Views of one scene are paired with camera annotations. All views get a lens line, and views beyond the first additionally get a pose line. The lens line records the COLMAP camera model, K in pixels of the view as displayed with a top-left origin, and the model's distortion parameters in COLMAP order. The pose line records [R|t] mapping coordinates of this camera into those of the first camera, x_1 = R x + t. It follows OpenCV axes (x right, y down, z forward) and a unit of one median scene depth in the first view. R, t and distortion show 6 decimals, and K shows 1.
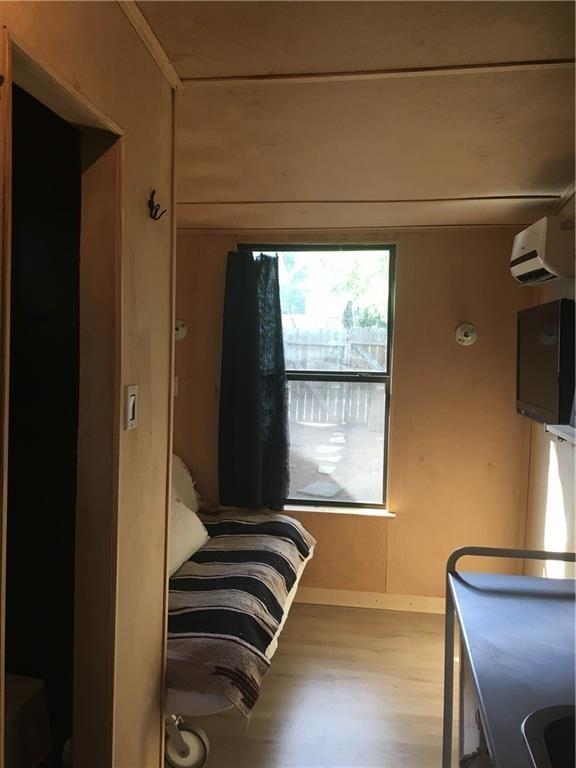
lens RADIAL K [[657.8, 0, 288.0], [0, 657.8, 384.0], [0, 0, 1]] dist [0.069526, -0.092412]
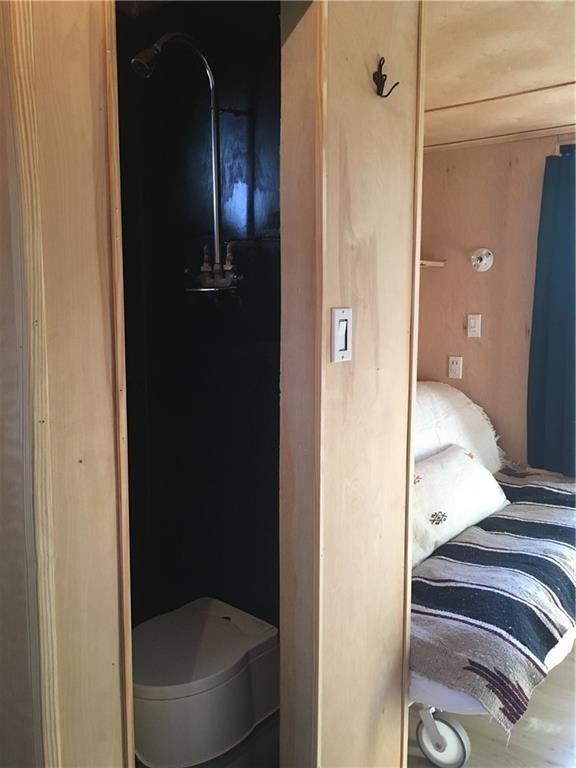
lens RADIAL K [[657.8, 0, 288.0], [0, 657.8, 384.0], [0, 0, 1]] dist [0.069526, -0.092412]
pose [[0.863069, 0.039801, -0.503515, 0.083921], [-0.003009, 0.997278, 0.073675, 0.025211], [0.505076, -0.062071, 0.860840, 0.182624]]
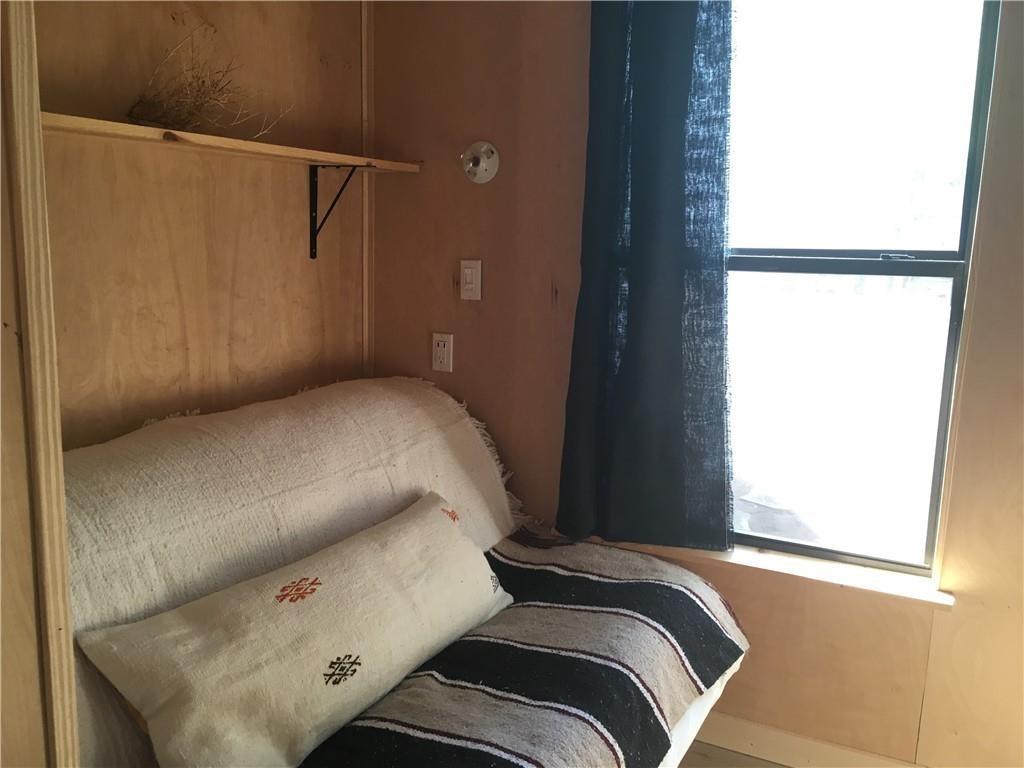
lens RADIAL K [[877.0, 0, 506.7], [0, 877.0, 392.4], [0, 0, 1]] dist [0.069526, -0.092412]
pose [[0.945485, 0.054911, -0.321002, 0.101833], [-0.019394, 0.993427, 0.112814, 0.018615], [0.325087, -0.100438, 0.940335, 0.591865]]
